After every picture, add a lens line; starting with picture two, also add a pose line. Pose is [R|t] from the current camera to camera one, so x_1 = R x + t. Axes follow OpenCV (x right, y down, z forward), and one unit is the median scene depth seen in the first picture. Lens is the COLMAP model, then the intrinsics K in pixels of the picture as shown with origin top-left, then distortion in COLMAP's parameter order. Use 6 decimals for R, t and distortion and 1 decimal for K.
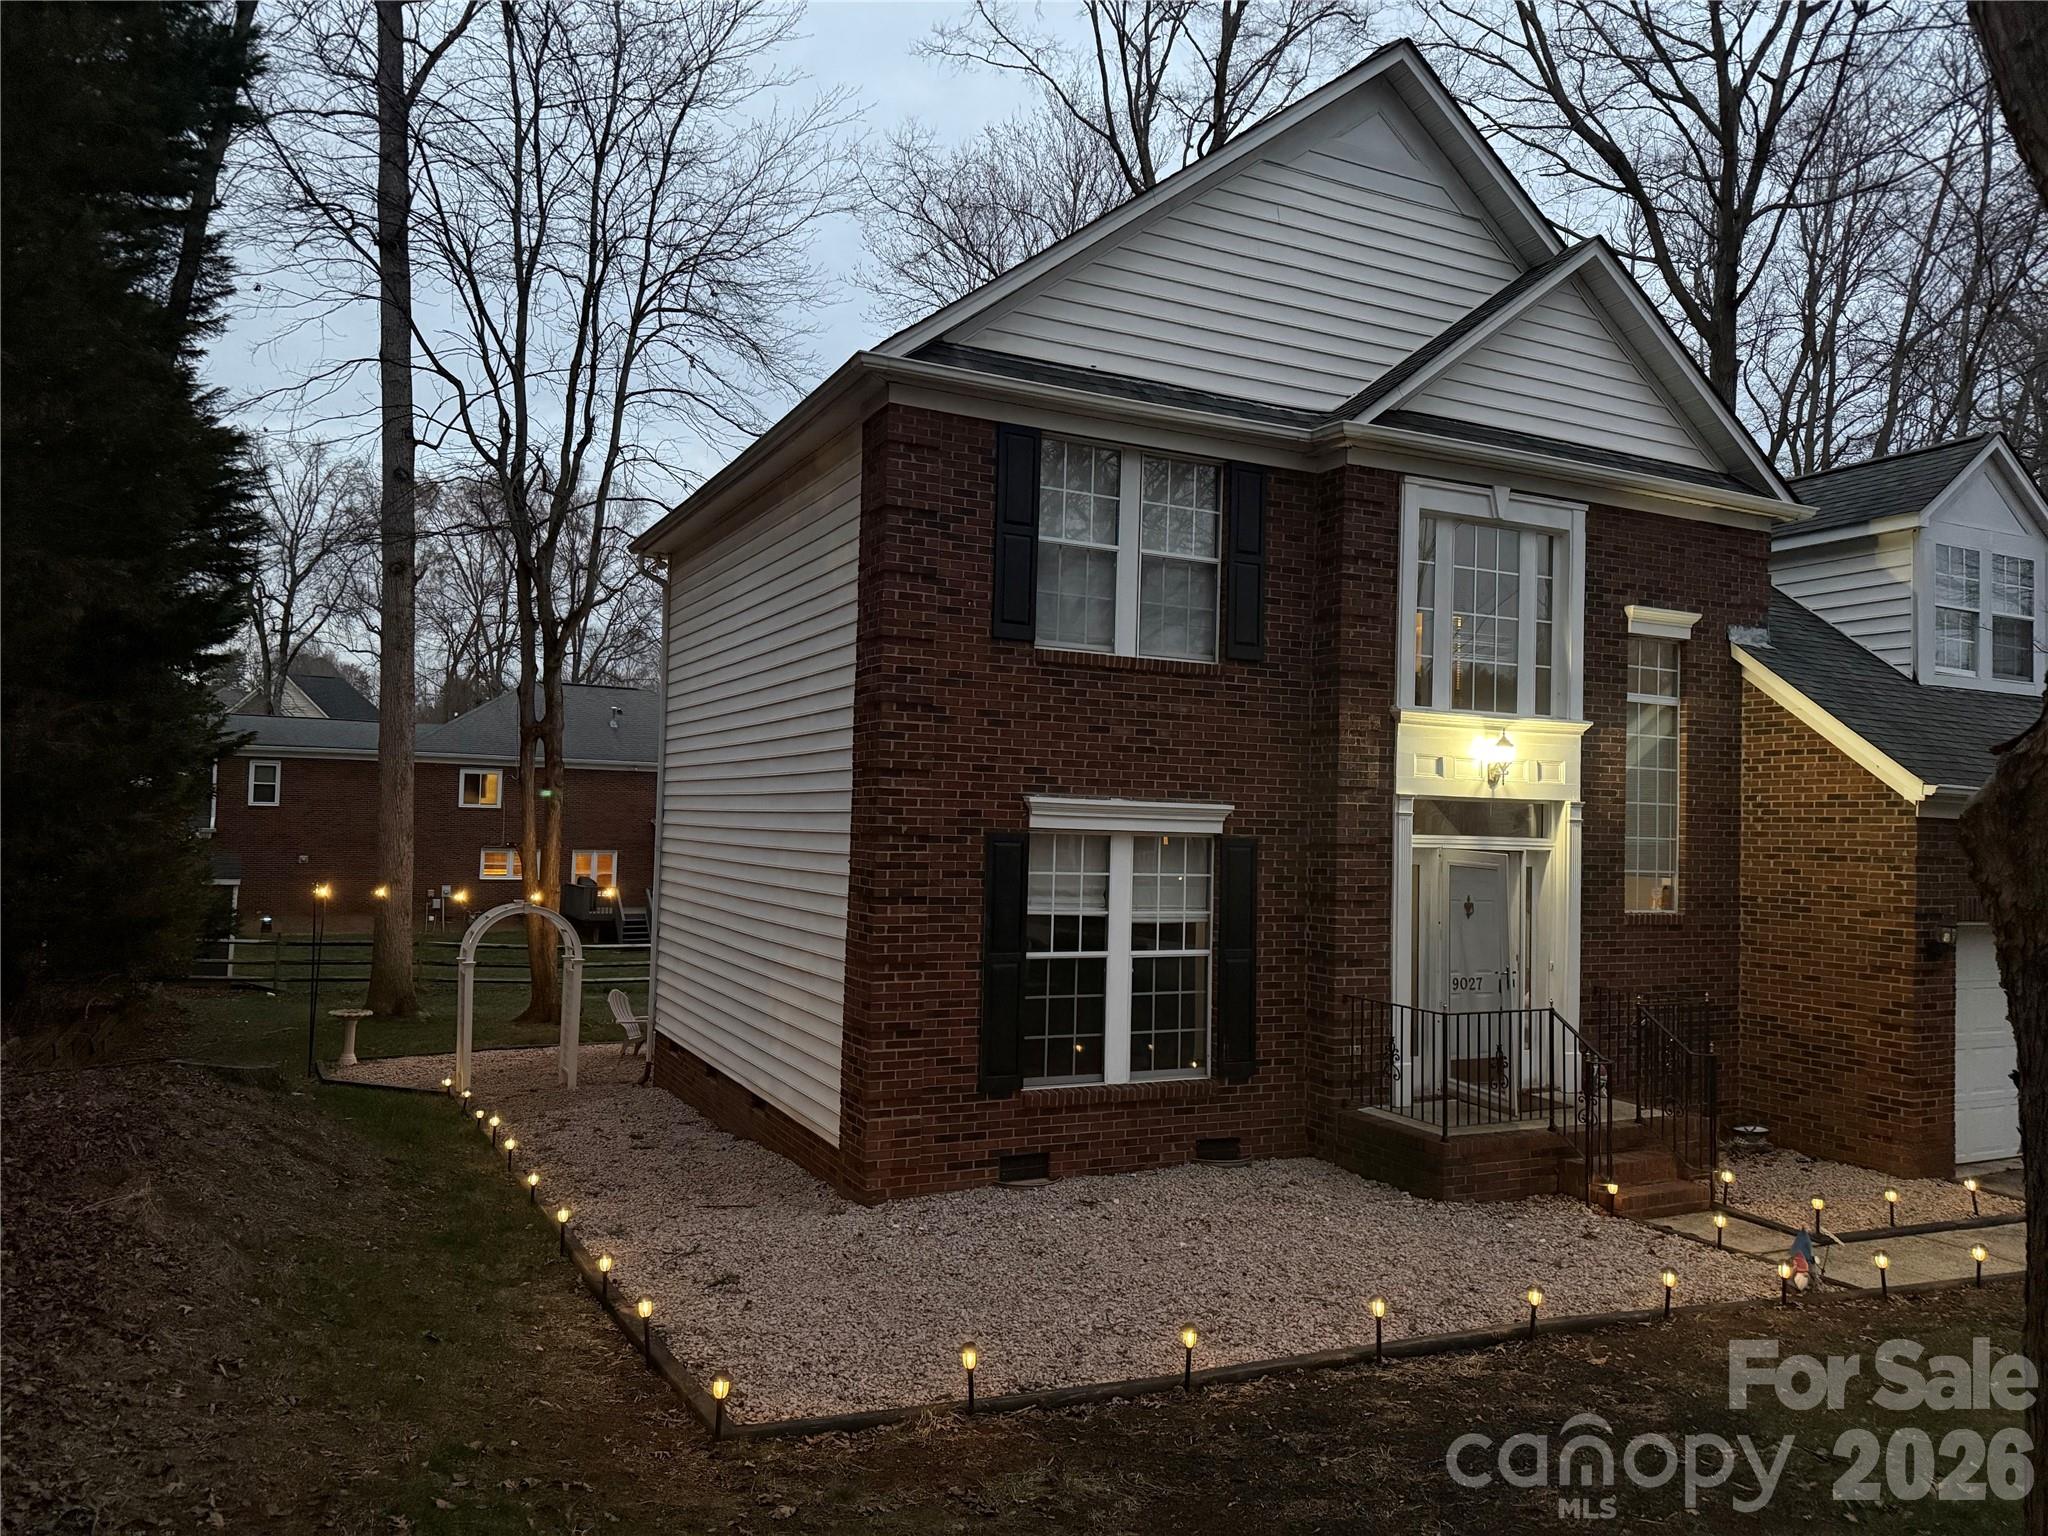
lens RADIAL K [[1392.2, 0, 1024.0], [0, 1392.2, 768.0], [0, 0, 1]] dist [0.188151, -0.363331]
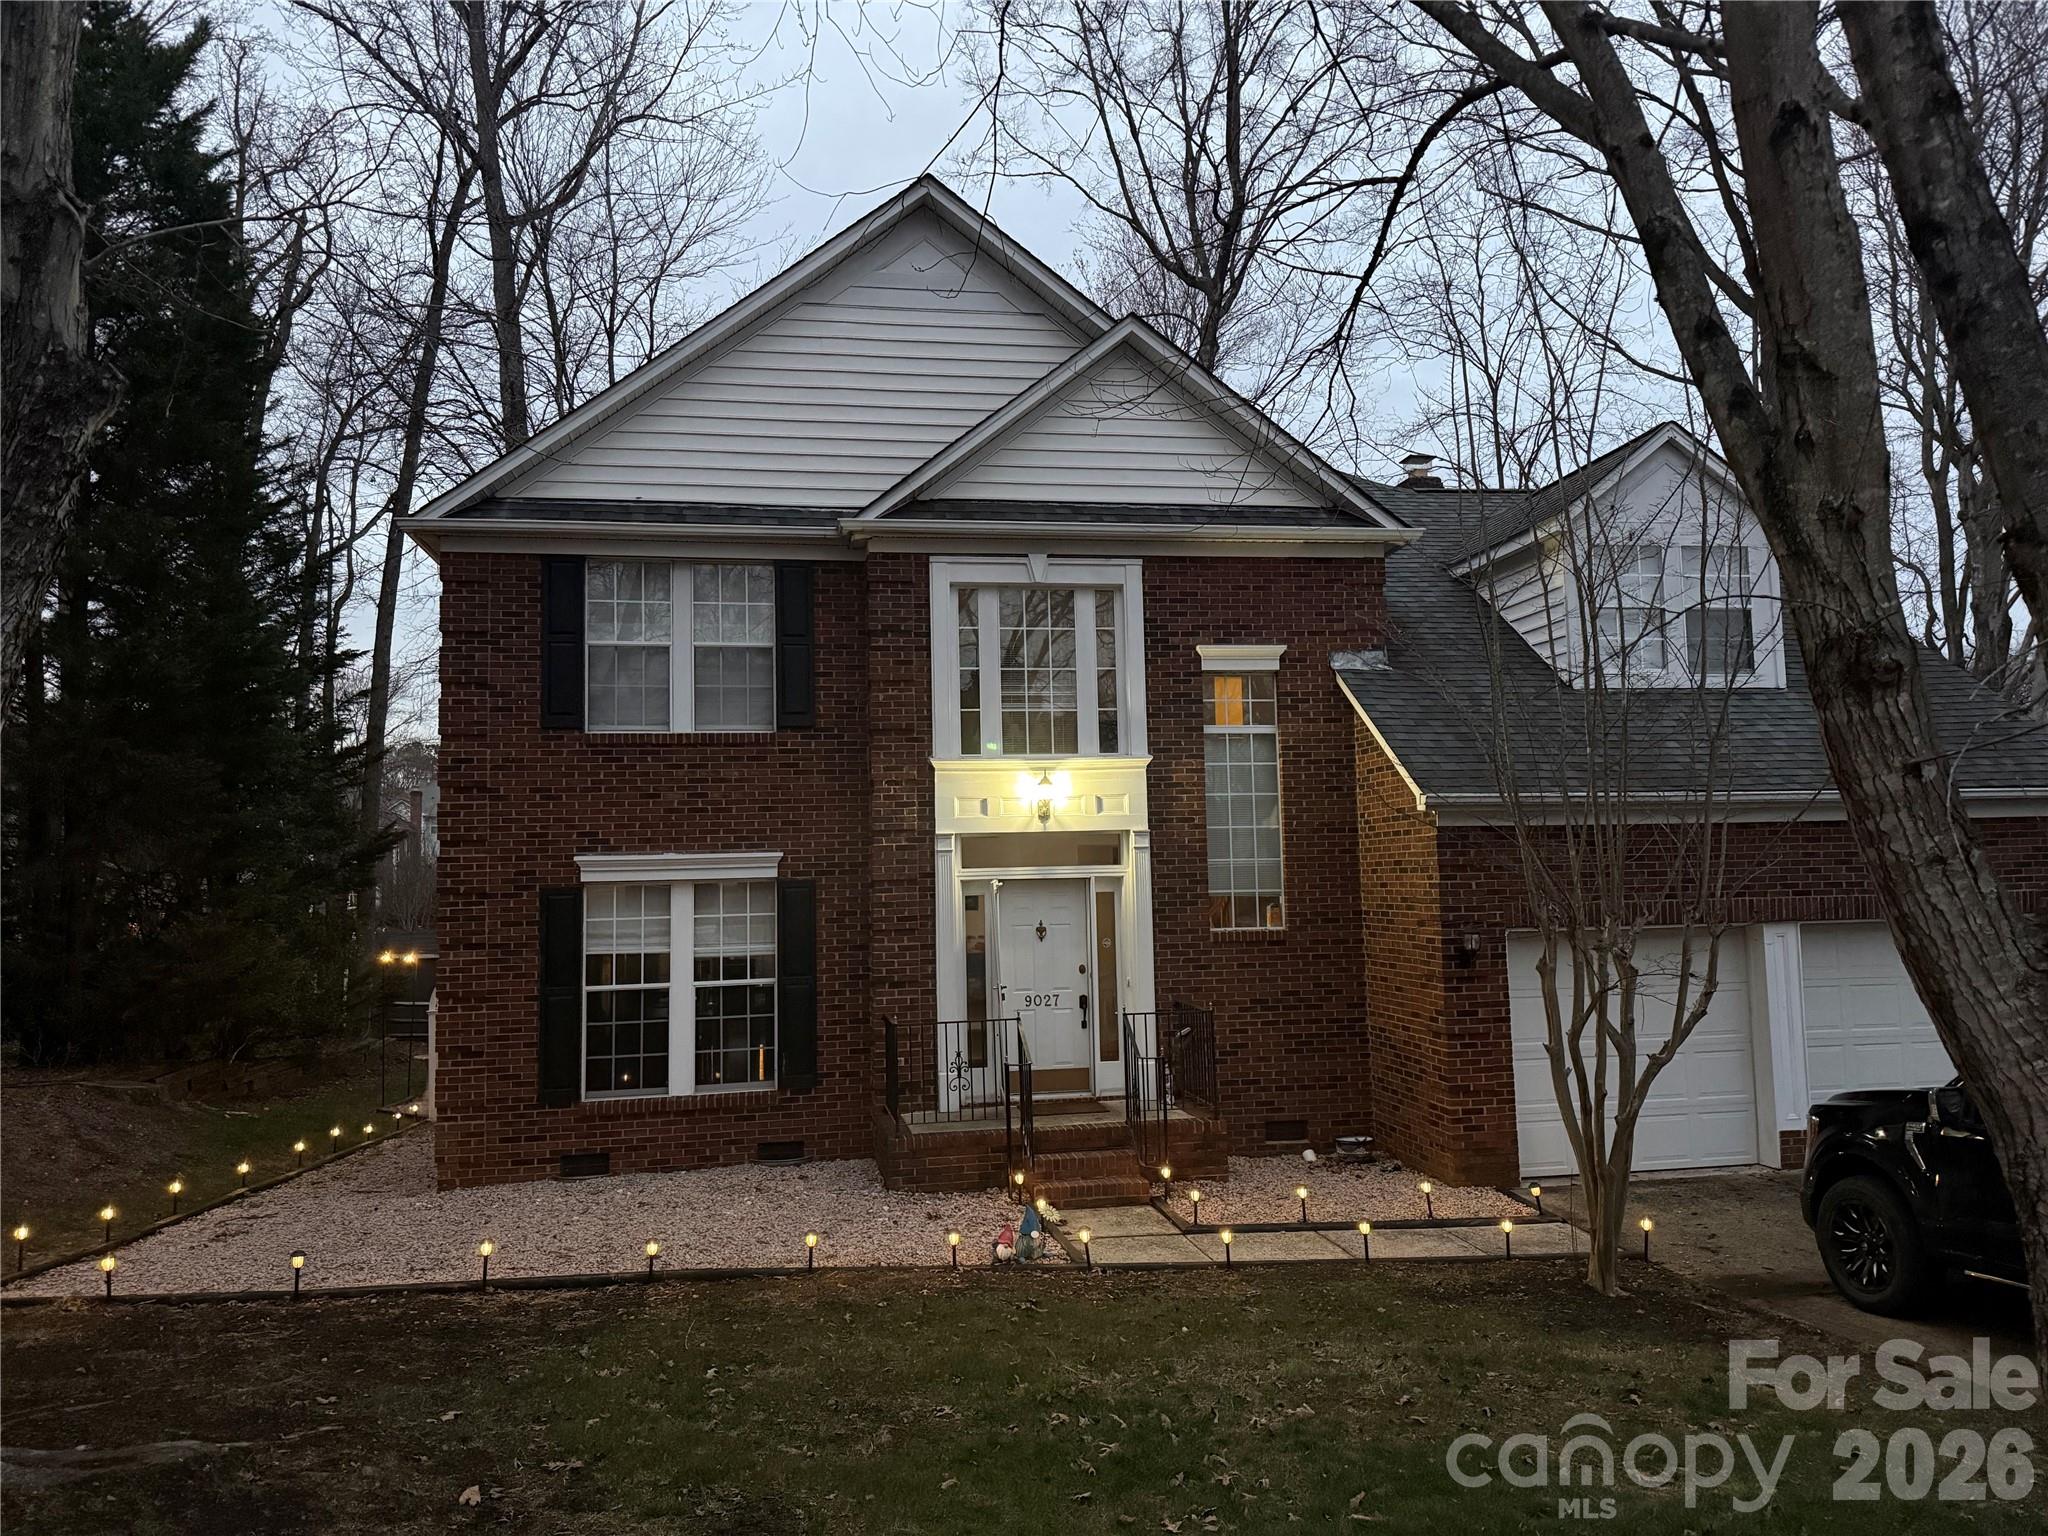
lens RADIAL K [[1392.2, 0, 1024.0], [0, 1392.2, 768.0], [0, 0, 1]] dist [0.188151, -0.363331]
pose [[0.956254, -0.072396, -0.283436, 0.662848], [0.060940, 0.996936, -0.049040, 0.025417], [0.286118, 0.029622, 0.957736, -0.059747]]
